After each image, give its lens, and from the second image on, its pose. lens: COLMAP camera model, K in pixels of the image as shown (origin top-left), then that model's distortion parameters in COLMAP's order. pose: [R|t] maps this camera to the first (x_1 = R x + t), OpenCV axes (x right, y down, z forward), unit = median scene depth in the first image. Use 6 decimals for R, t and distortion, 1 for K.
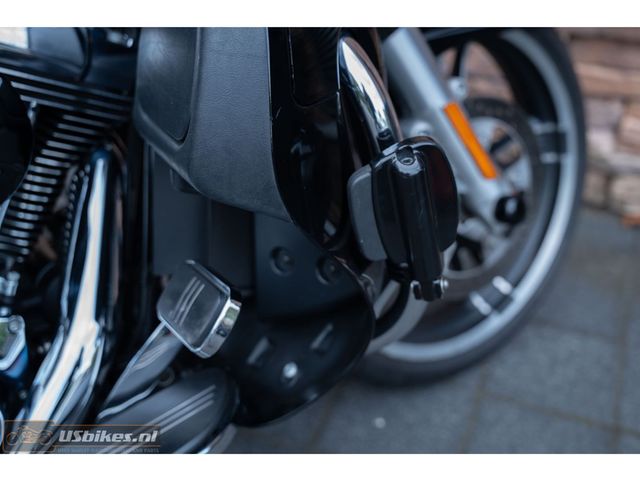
lens RADIAL K [[835.2, 0, 320.2], [0, 835.2, 239.5], [0, 0, 1]] dist [0.002764, 0.002381]
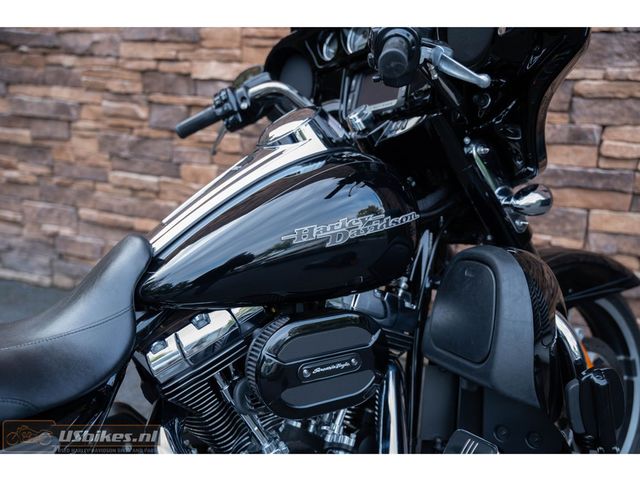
lens RADIAL K [[668.2, 0, 320.0], [0, 668.2, 240.0], [0, 0, 1]] dist [0.068065, 0.036534]
pose [[0.998815, 0.023247, -0.042762, -0.269811], [-0.034359, 0.959045, -0.281163, 0.034767], [0.034475, 0.282299, 0.958707, -0.338080]]
